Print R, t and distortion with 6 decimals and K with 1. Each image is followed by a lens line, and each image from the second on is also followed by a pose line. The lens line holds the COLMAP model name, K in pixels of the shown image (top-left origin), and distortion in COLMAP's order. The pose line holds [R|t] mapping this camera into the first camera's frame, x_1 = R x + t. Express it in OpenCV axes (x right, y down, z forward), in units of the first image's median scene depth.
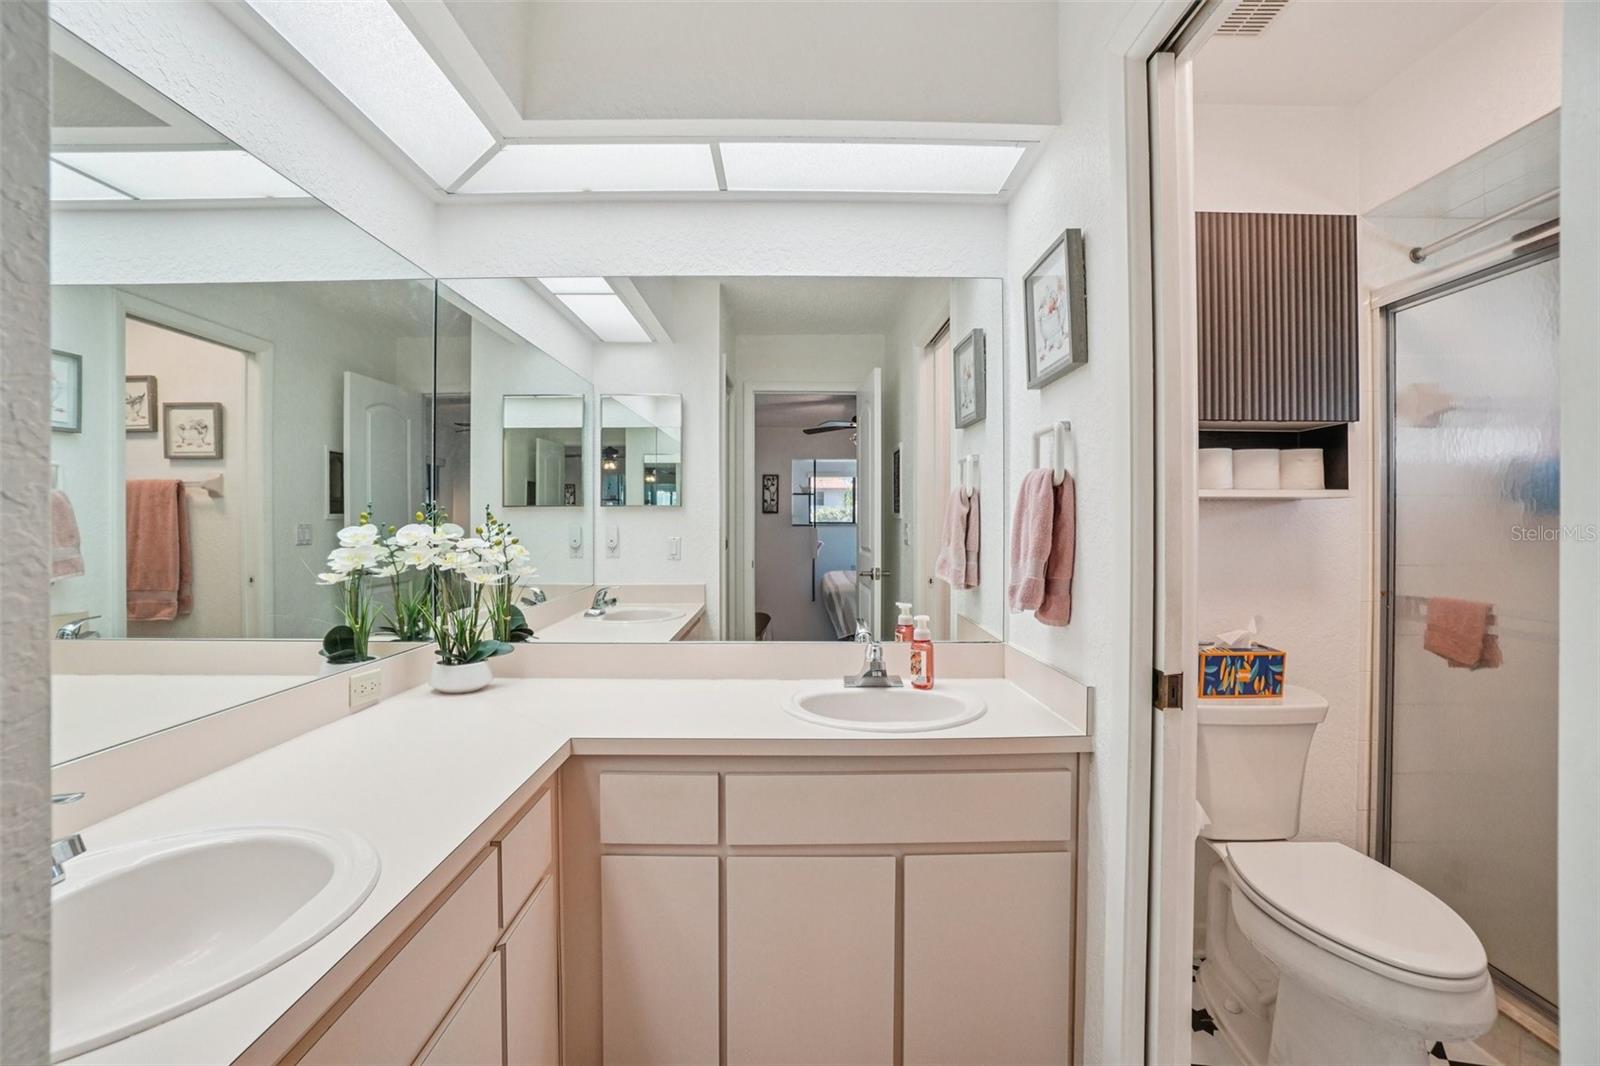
lens RADIAL K [[711.1, 0, 804.0], [0, 711.1, 516.1], [0, 0, 1]] dist [-0.063561, 0.023445]
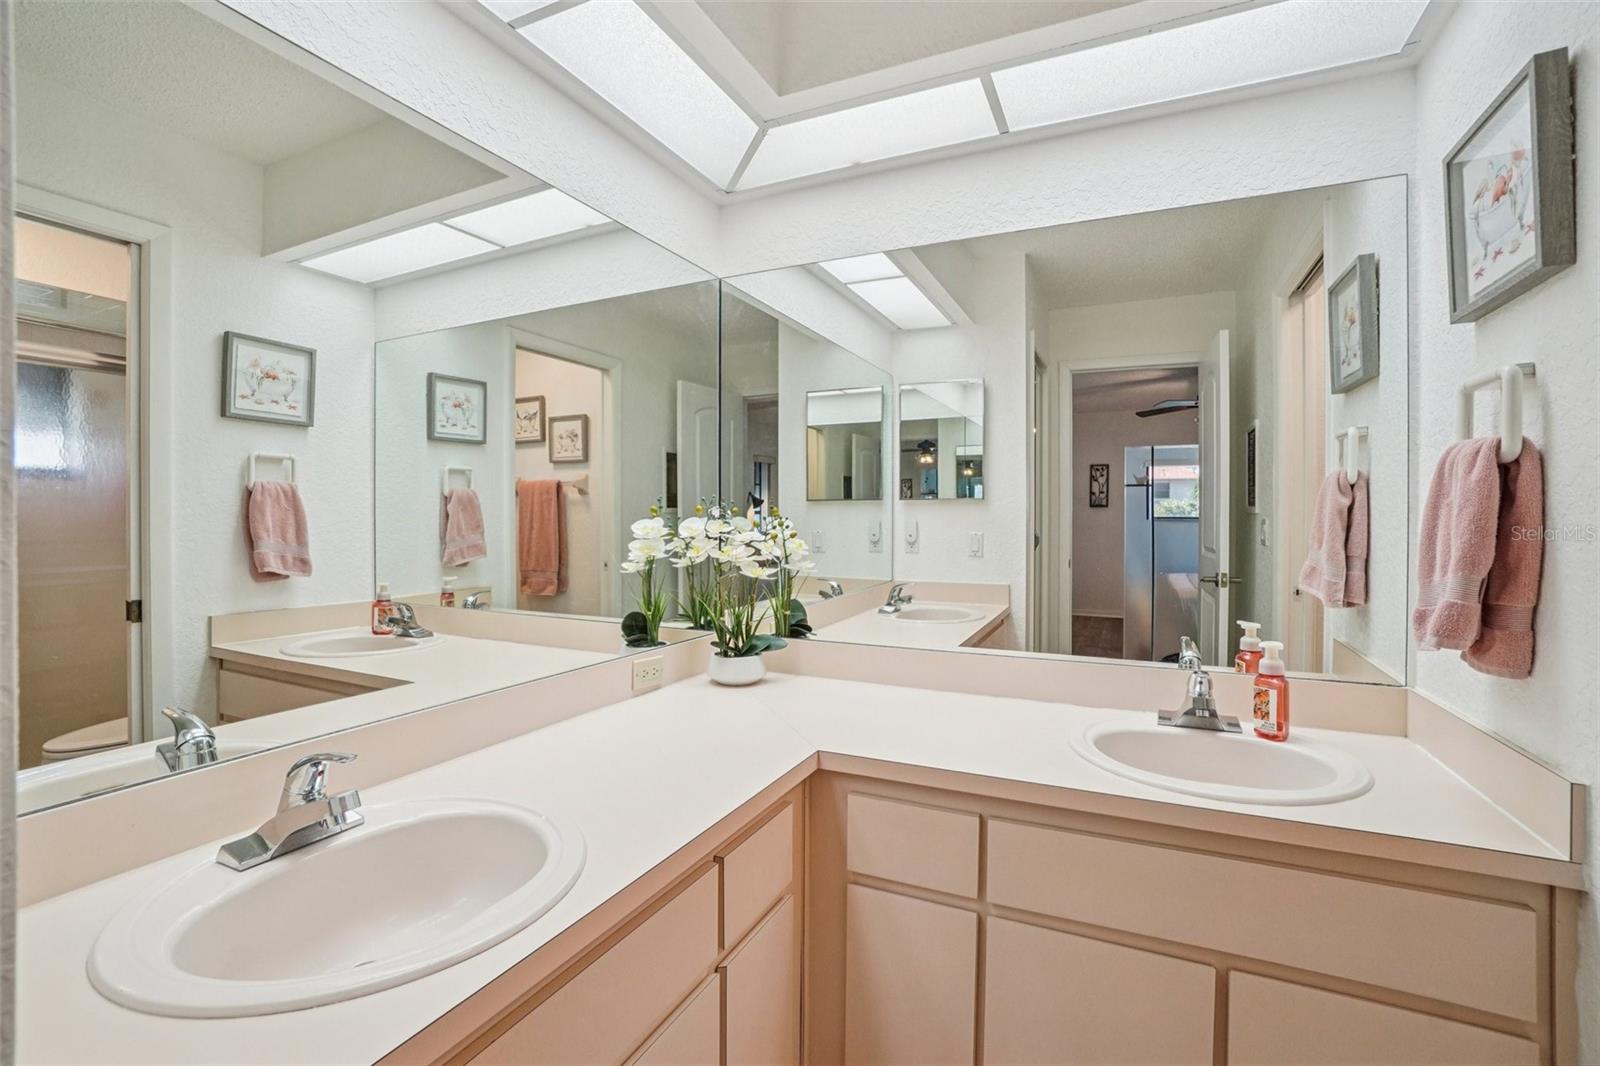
lens RADIAL K [[711.1, 0, 804.0], [0, 711.1, 516.1], [0, 0, 1]] dist [-0.063561, 0.023445]
pose [[0.898068, 0.003312, -0.439844, 0.040062], [0.000318, 0.999966, 0.008181, 0.000711], [0.439856, -0.007487, 0.898037, 0.112725]]
